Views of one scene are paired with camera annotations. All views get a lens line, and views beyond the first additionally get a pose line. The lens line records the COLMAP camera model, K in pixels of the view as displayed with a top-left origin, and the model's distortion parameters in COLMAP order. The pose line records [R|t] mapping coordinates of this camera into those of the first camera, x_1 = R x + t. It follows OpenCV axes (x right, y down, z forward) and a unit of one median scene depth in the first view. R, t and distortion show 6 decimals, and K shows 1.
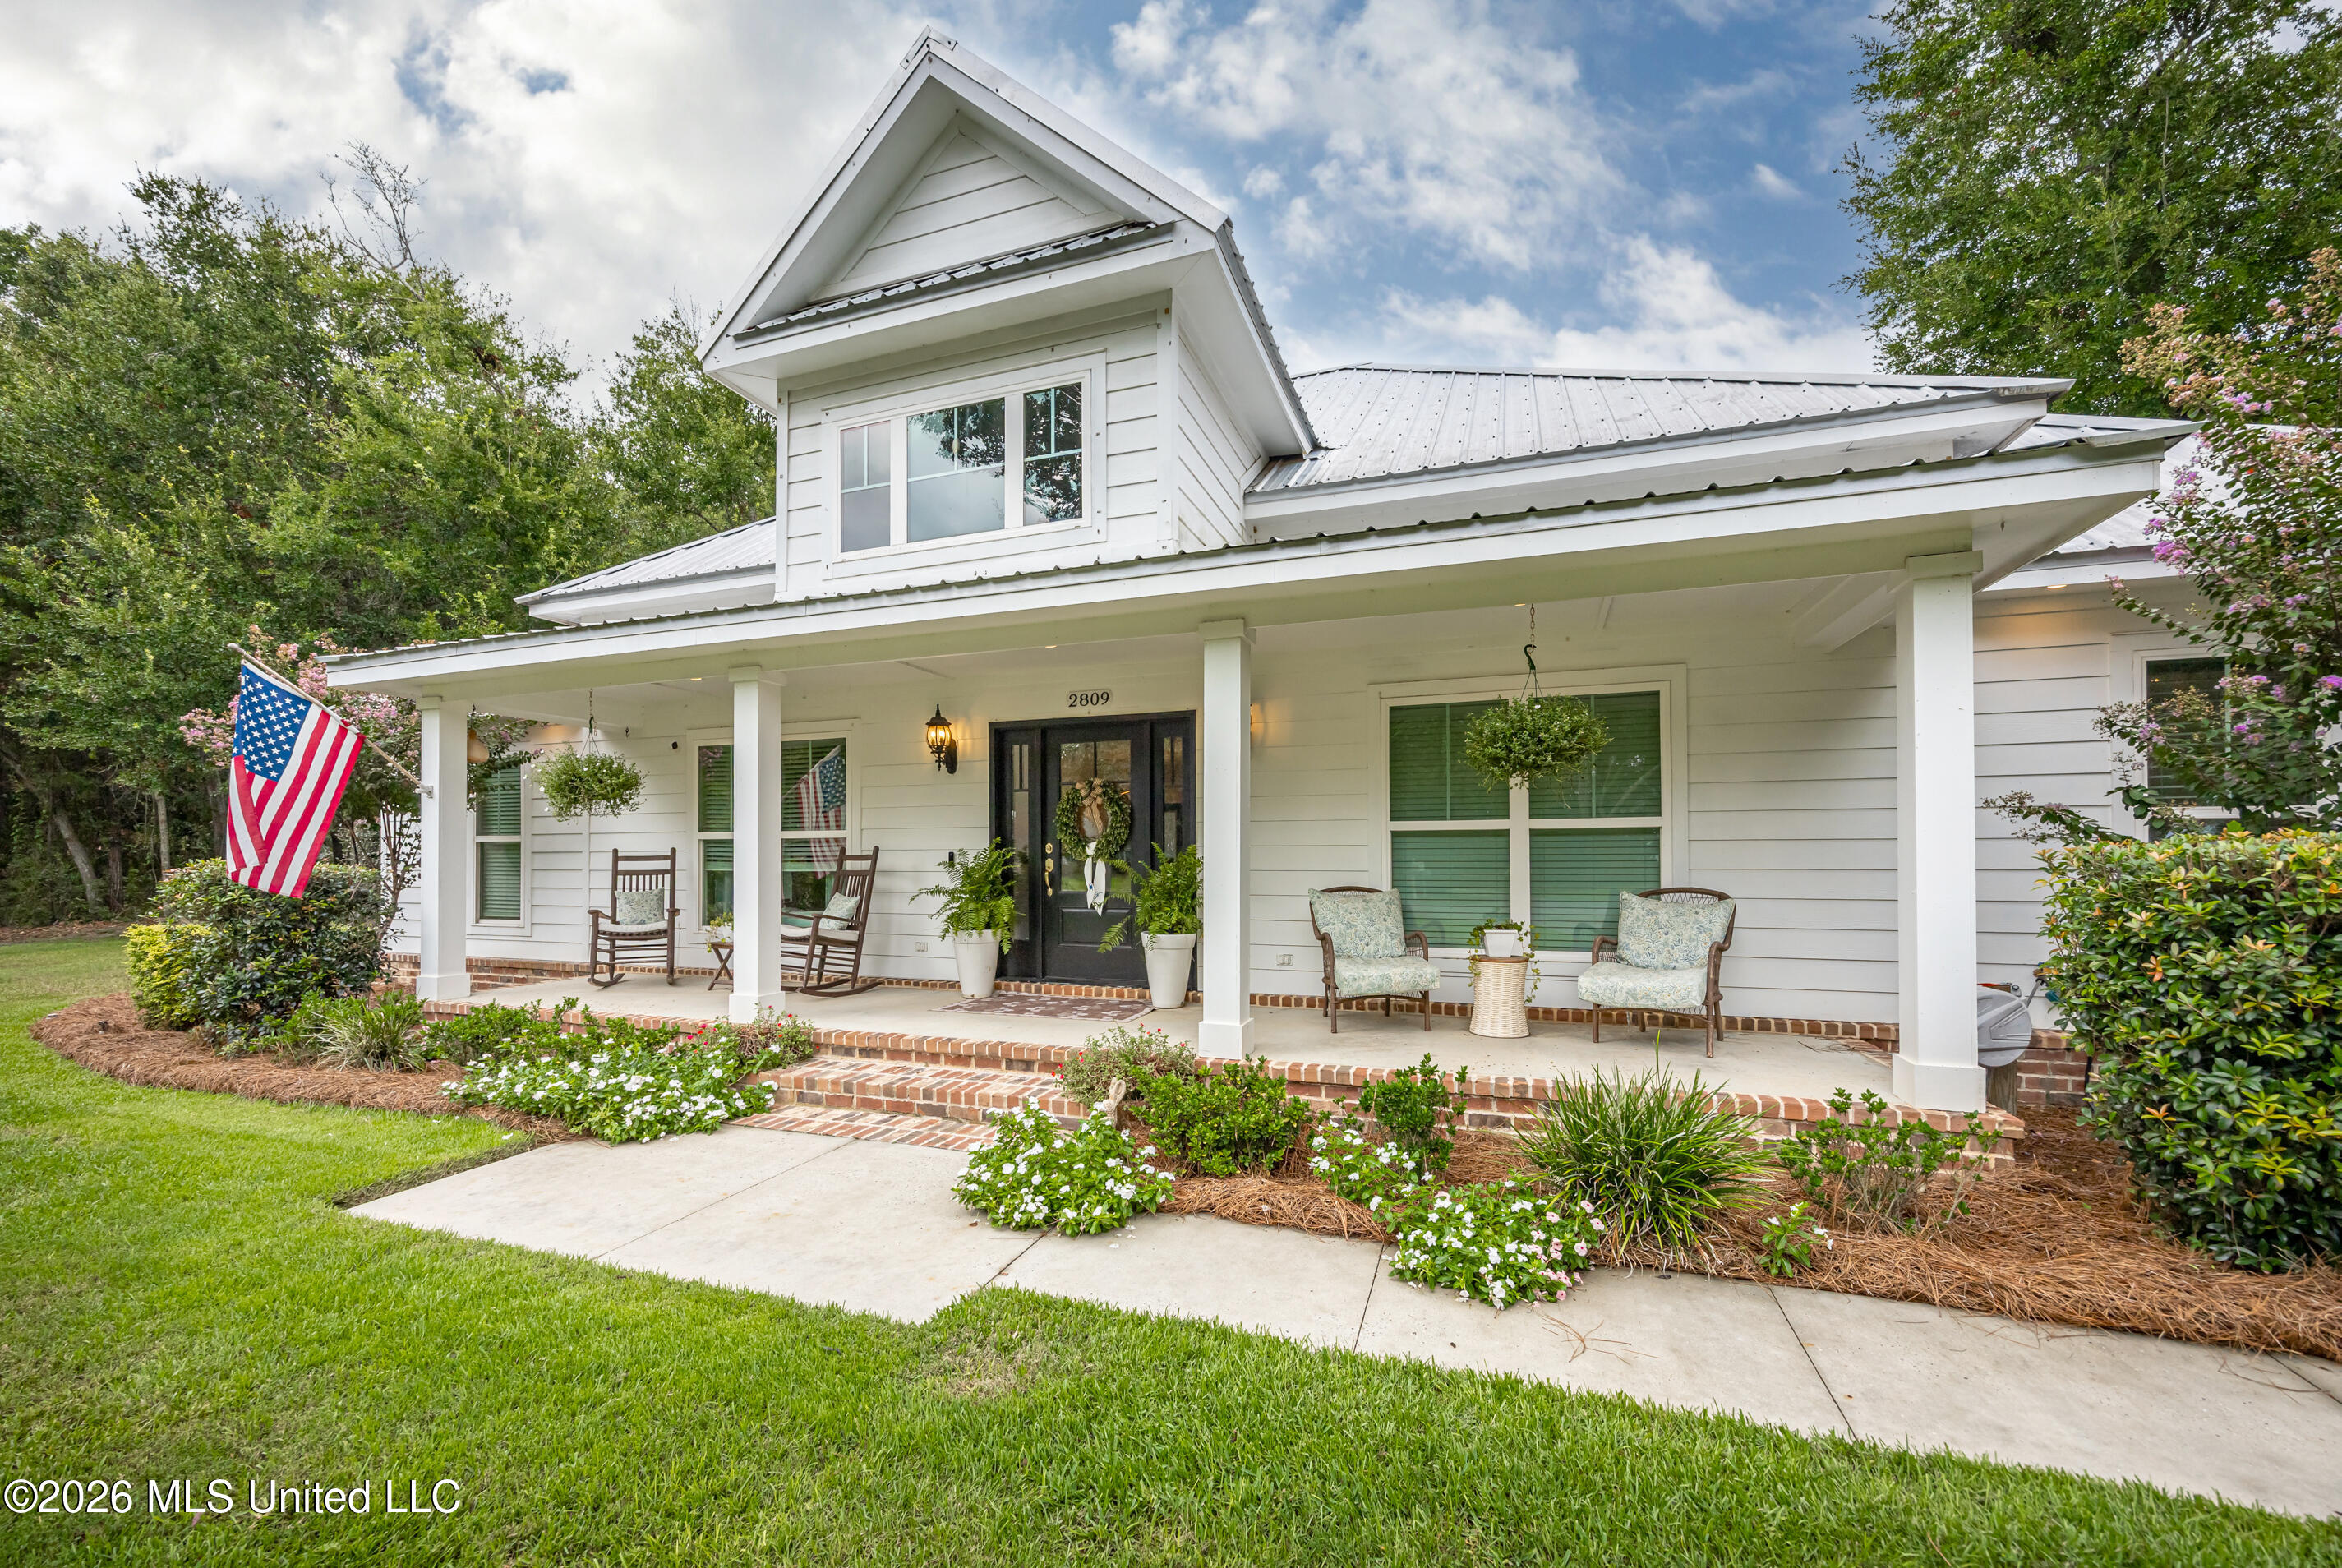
lens RADIAL K [[939.6, 0, 1157.7], [0, 939.6, 831.5], [0, 0, 1]] dist [0.008077, -0.000004]
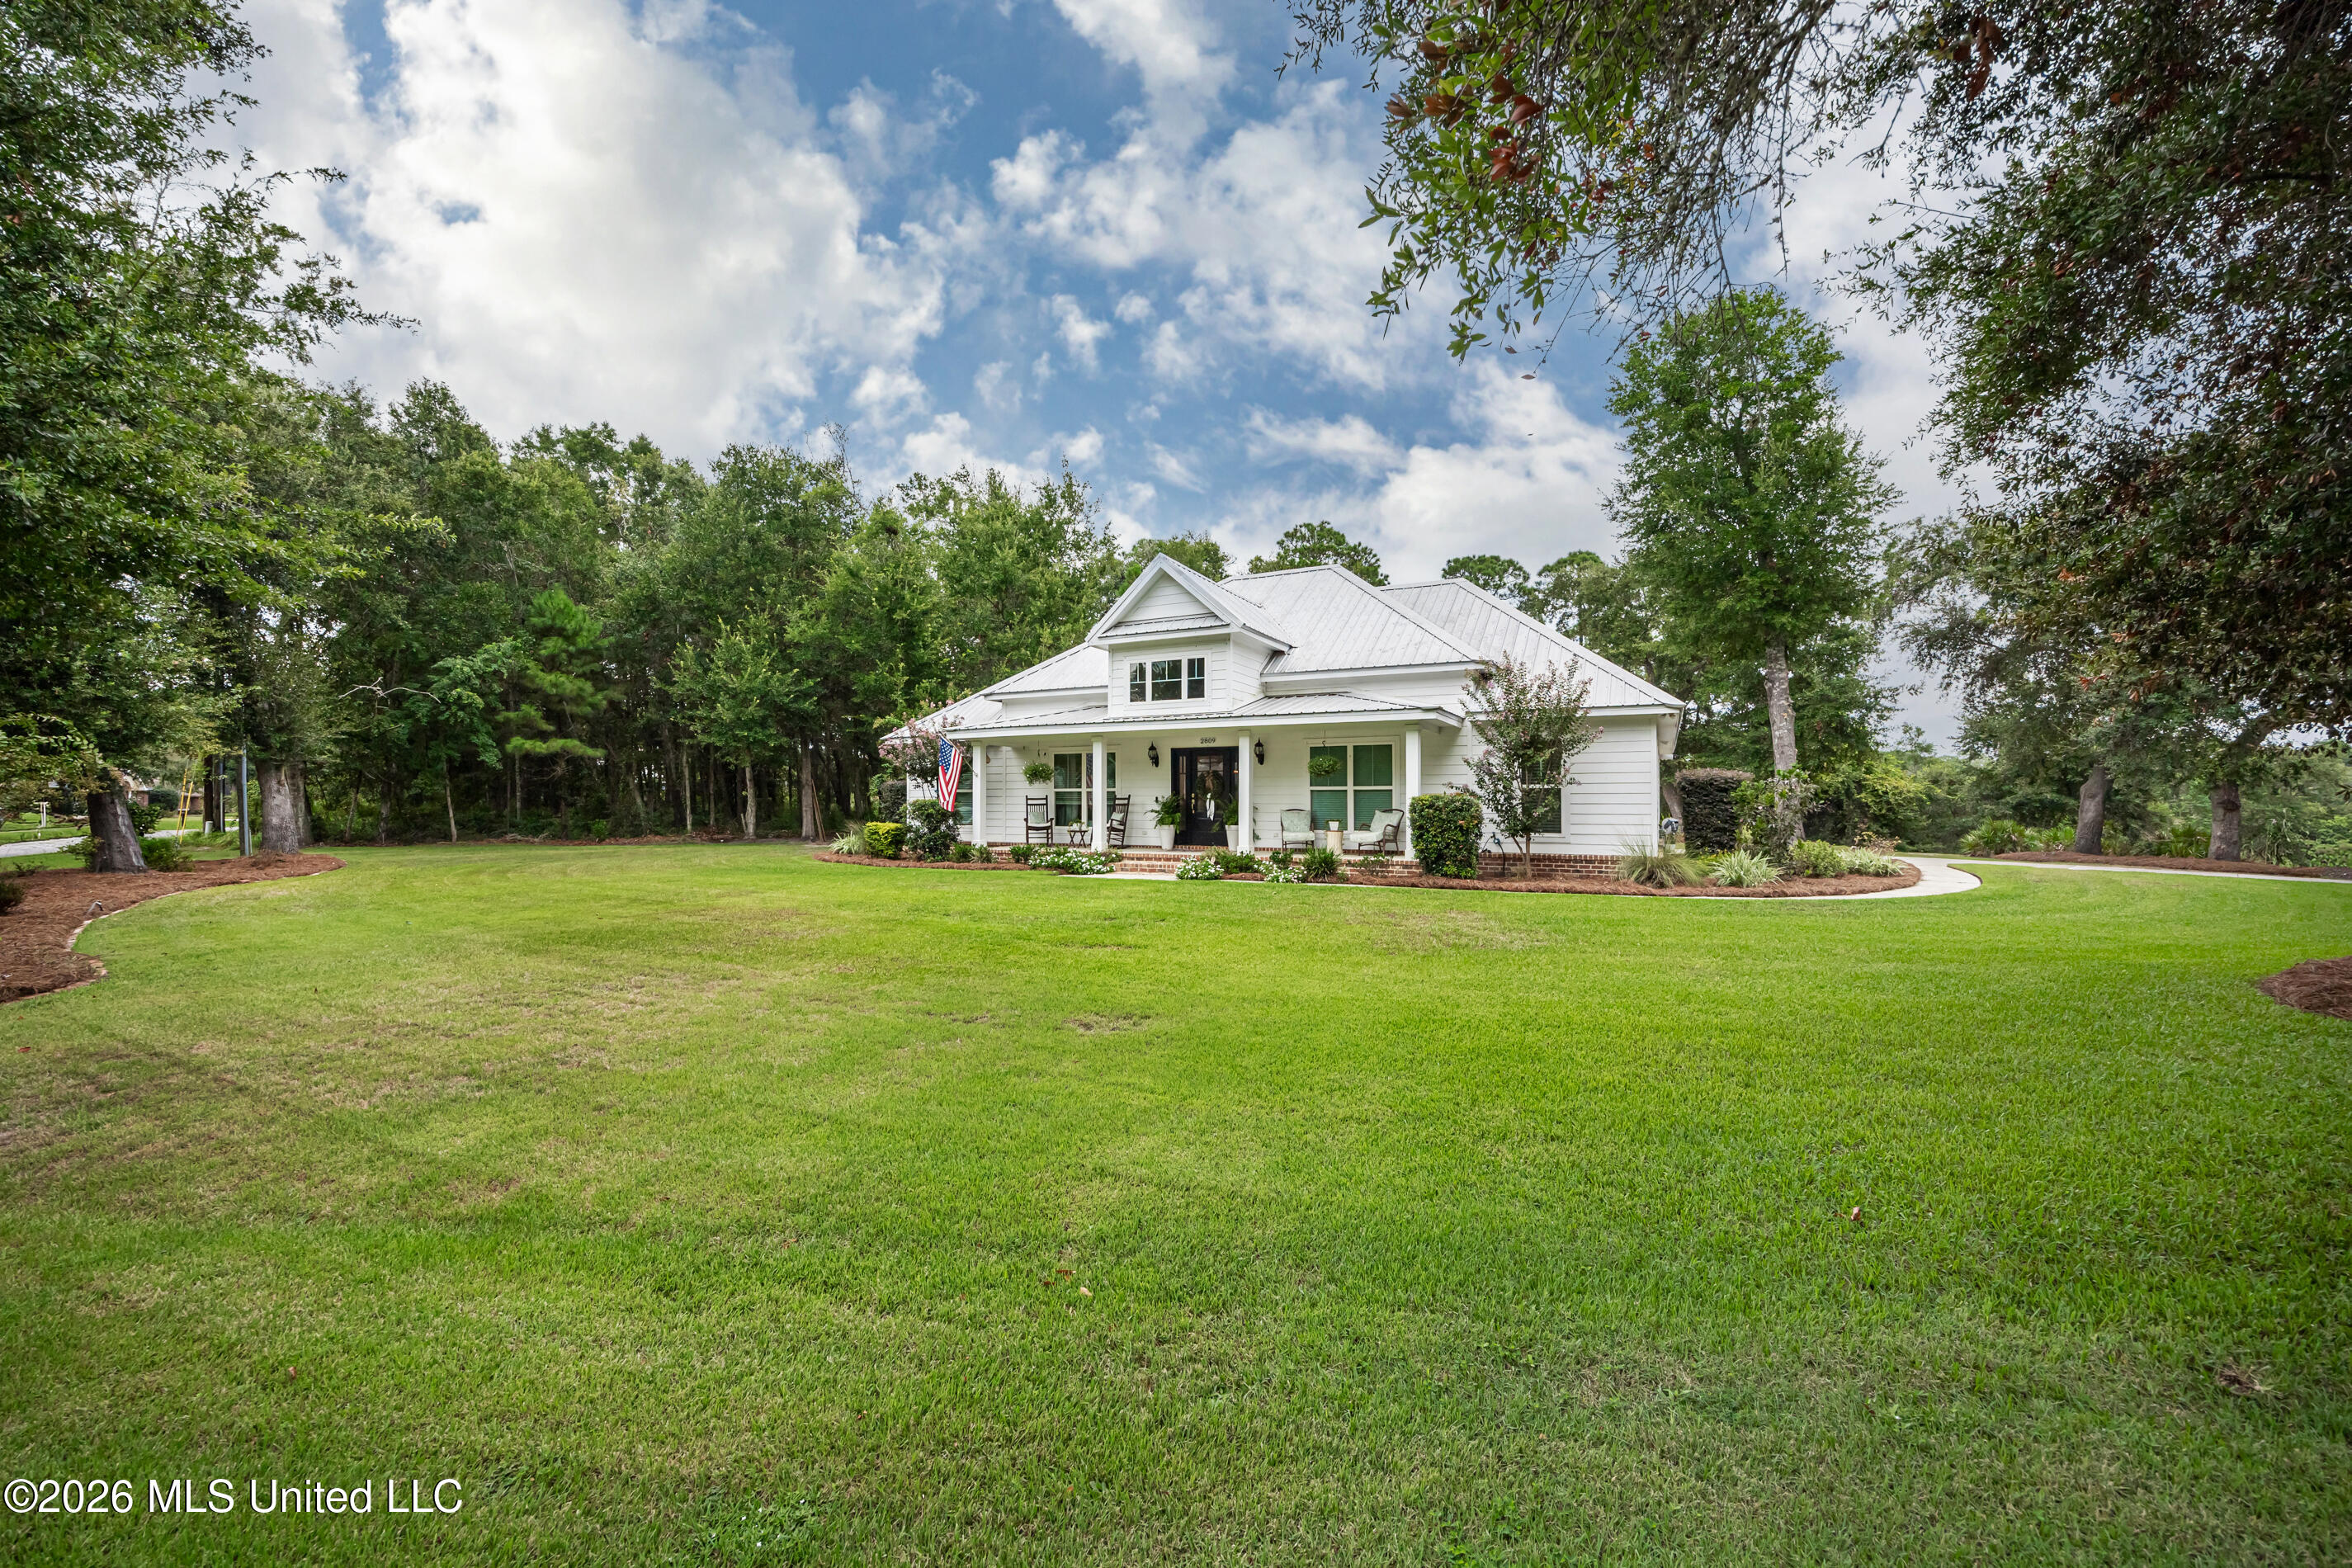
lens RADIAL K [[915.5, 0, 1183.5], [0, 915.5, 793.0], [0, 0, 1]] dist [0.000388, 0.000120]
pose [[0.993852, 0.002533, -0.110687, 0.159669], [-0.000537, 0.999837, 0.018059, -0.040354], [0.110715, -0.017889, 0.993691, -1.749563]]
